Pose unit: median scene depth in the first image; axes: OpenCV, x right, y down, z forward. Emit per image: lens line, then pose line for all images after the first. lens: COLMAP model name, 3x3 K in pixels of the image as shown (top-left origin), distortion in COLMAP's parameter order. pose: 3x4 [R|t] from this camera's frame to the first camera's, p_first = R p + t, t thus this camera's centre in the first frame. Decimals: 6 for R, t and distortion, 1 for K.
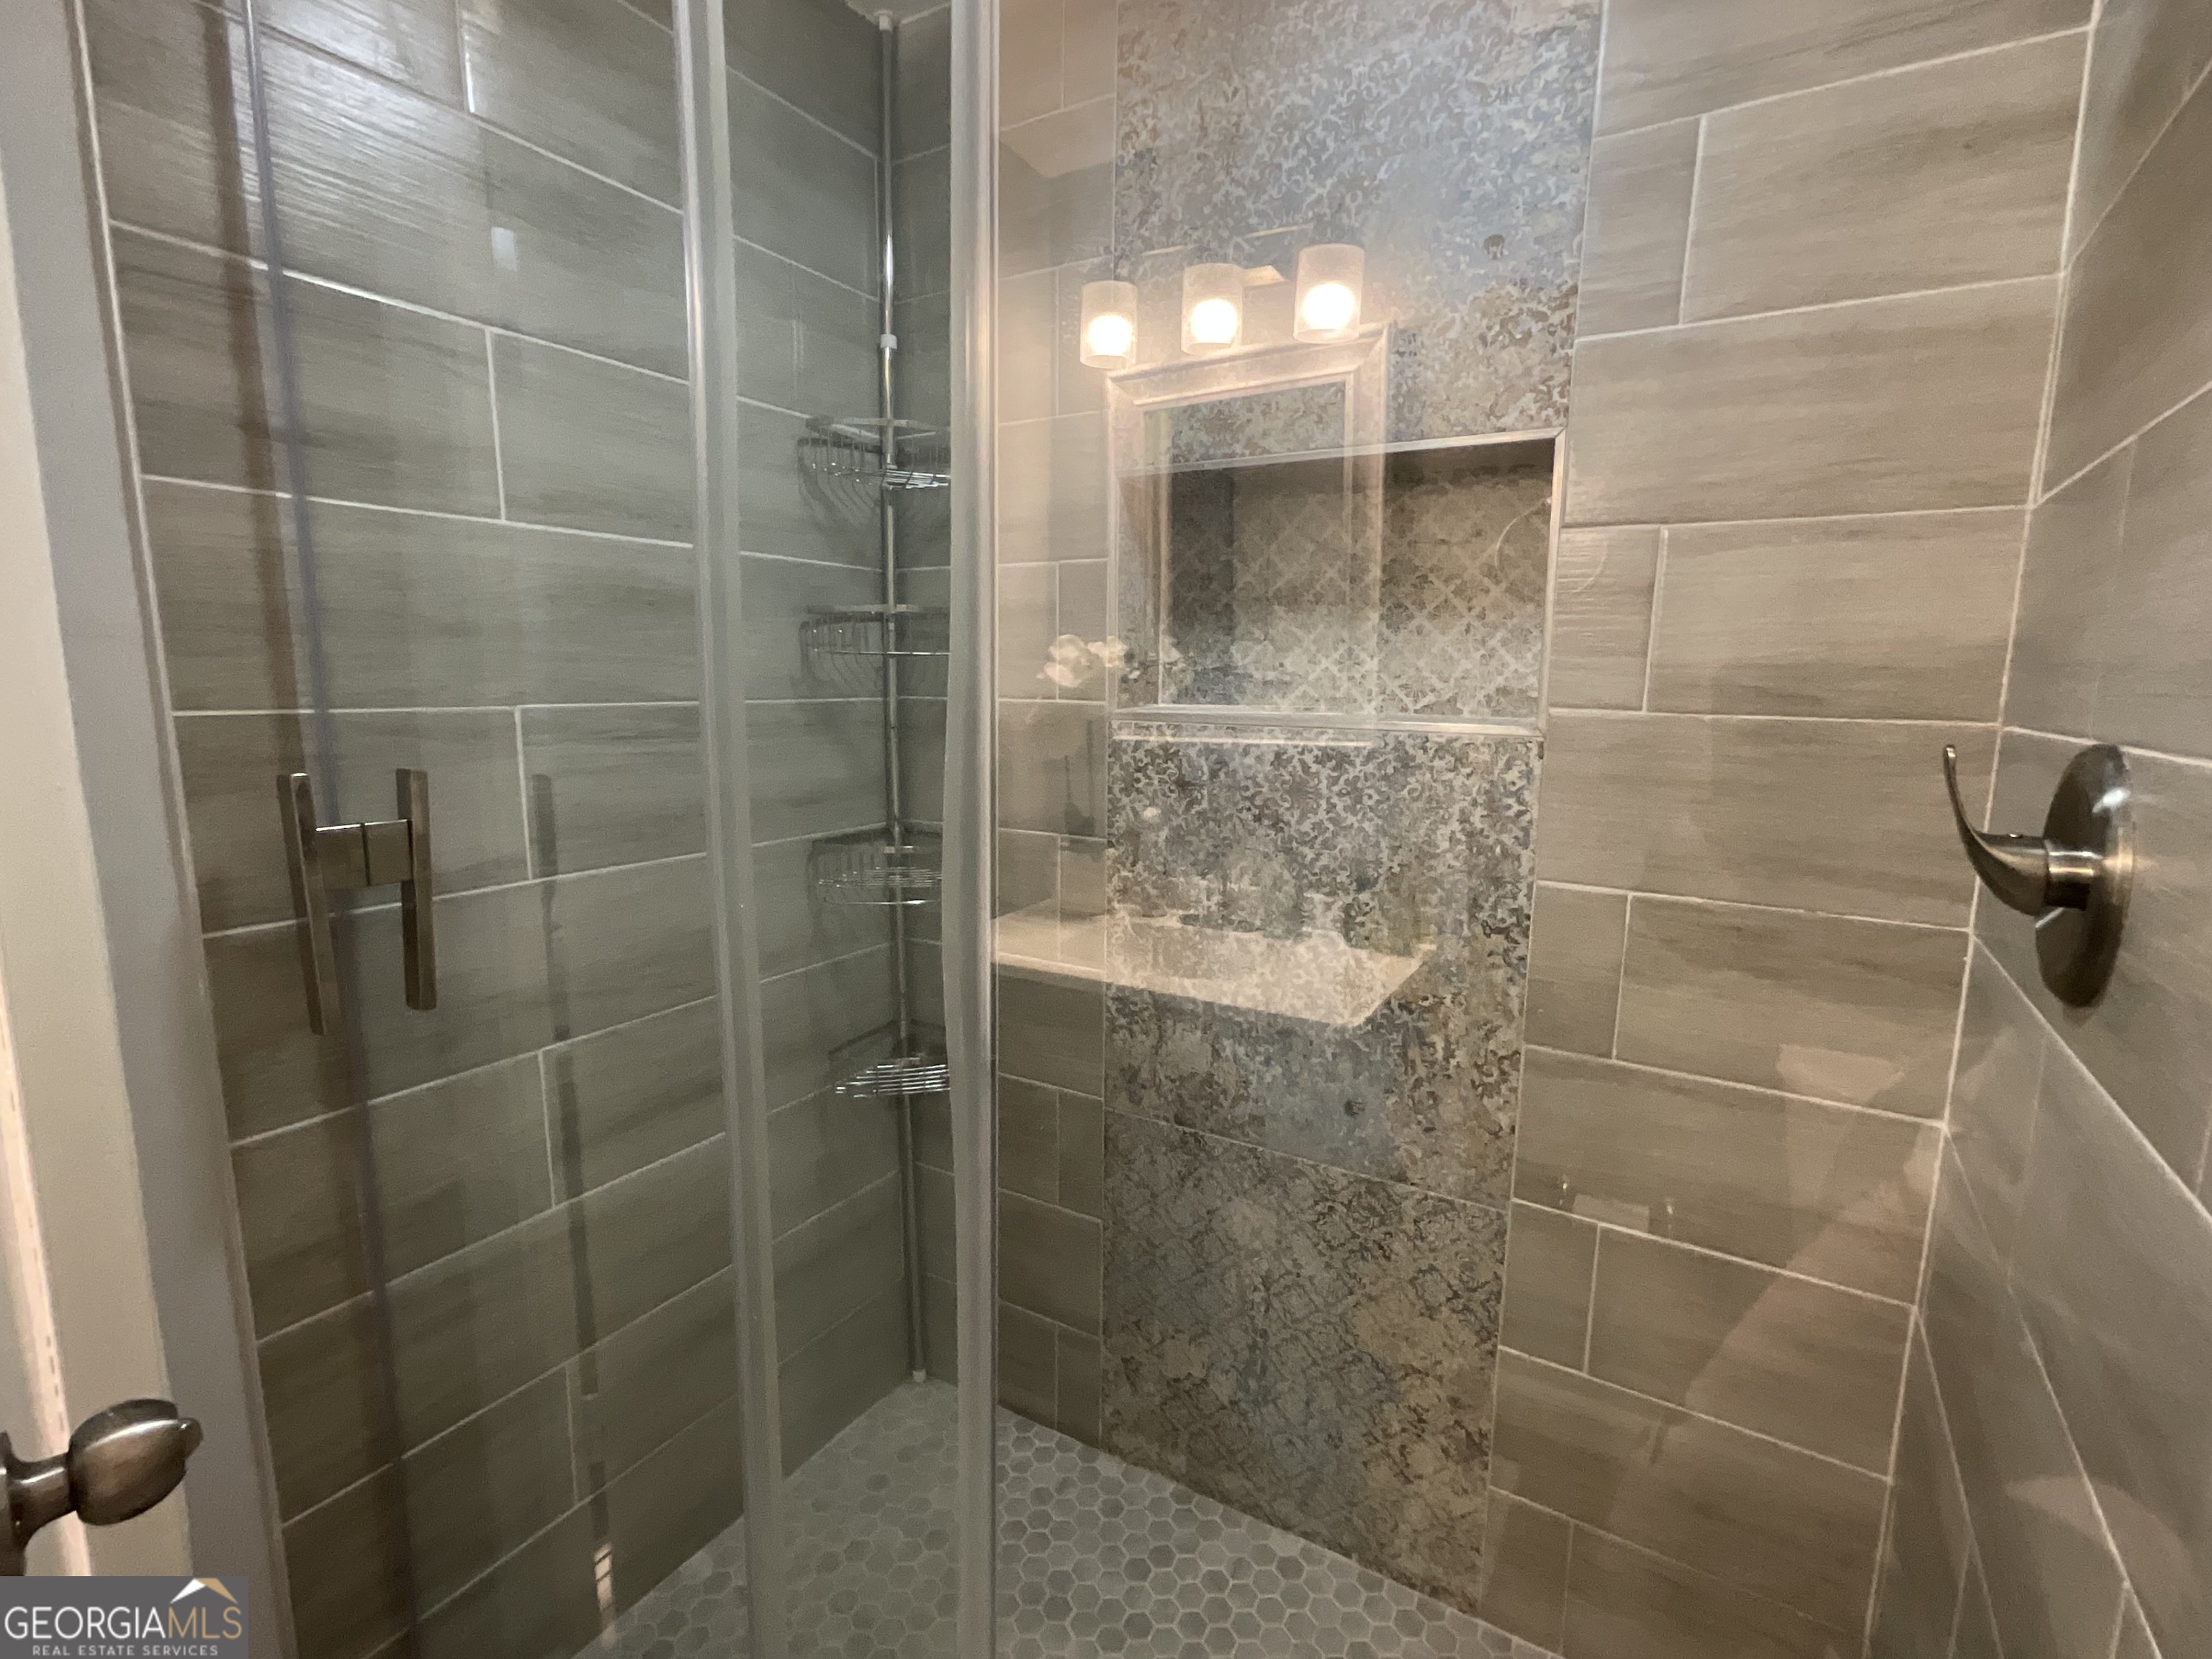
lens RADIAL K [[1018.1, 0, 1115.0], [0, 1018.1, 829.2], [0, 0, 1]] dist [-0.001874, 0.001694]
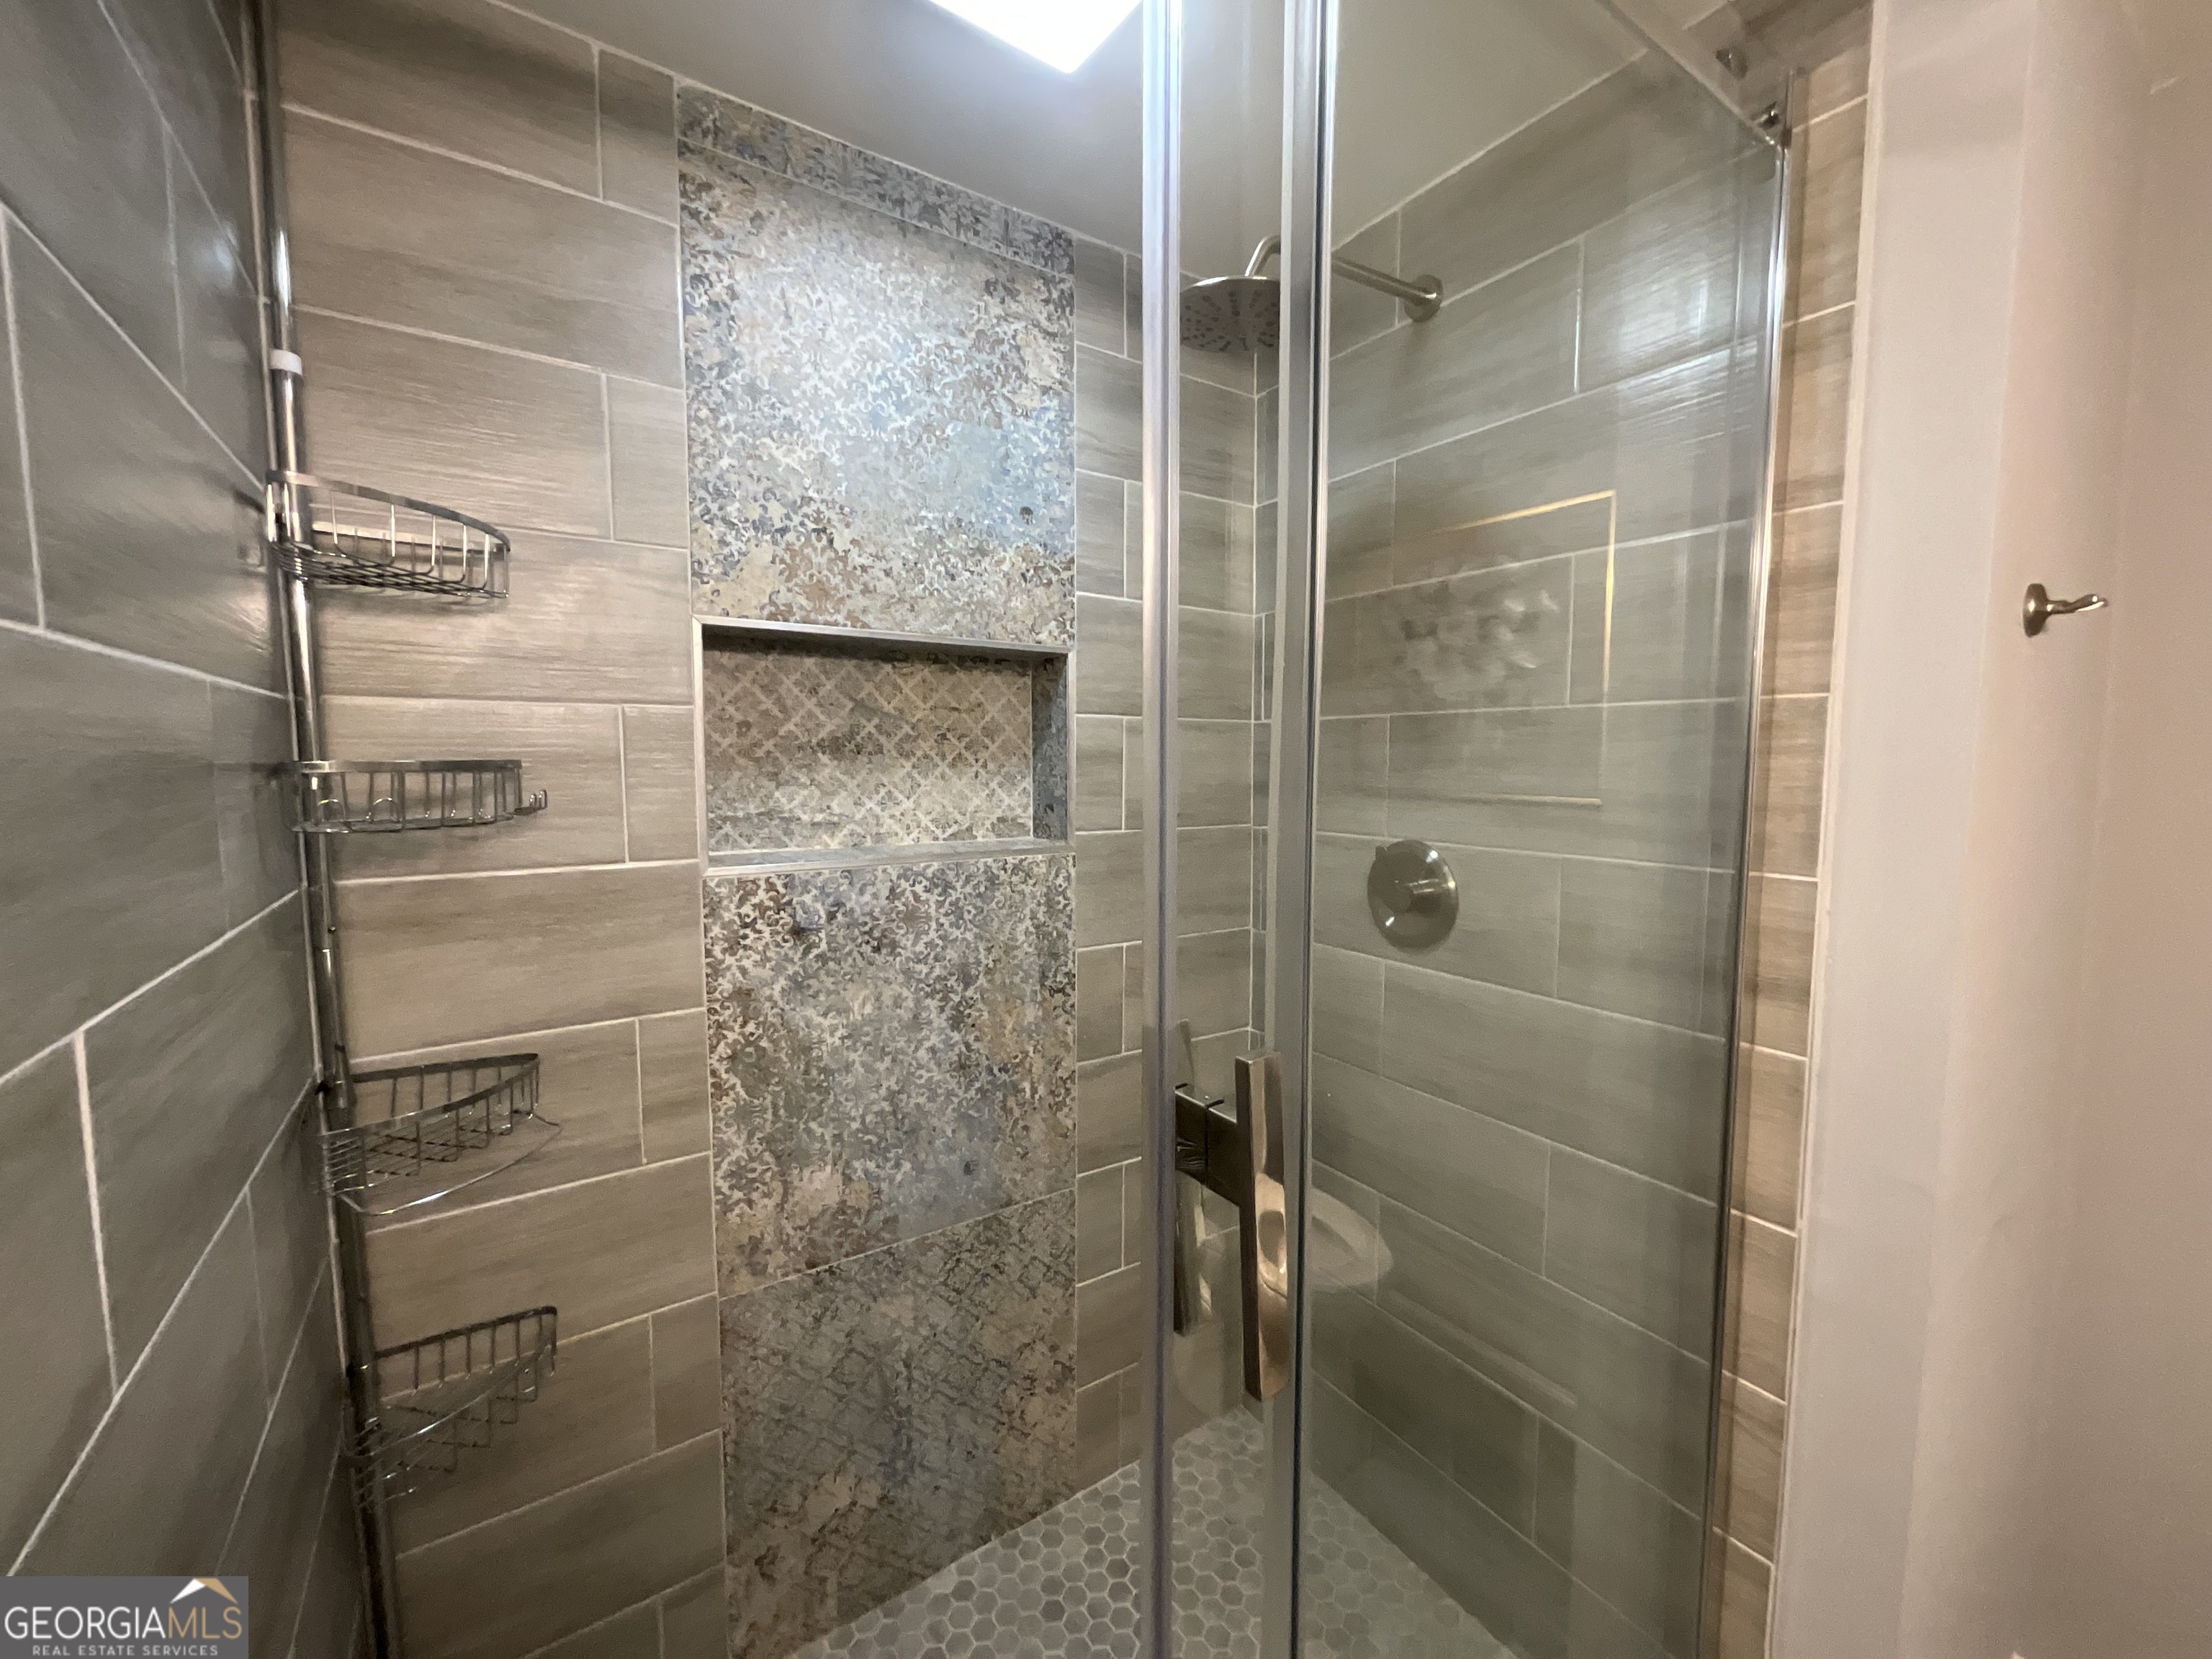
lens RADIAL K [[892.2, 0, 1108.5], [0, 892.2, 830.9], [0, 0, 1]] dist [-0.003620, -0.000107]
pose [[0.425919, -0.087053, 0.900564, -0.629392], [0.141972, 0.989460, 0.028501, -0.132286], [-0.893553, 0.115716, 0.433789, 0.347856]]
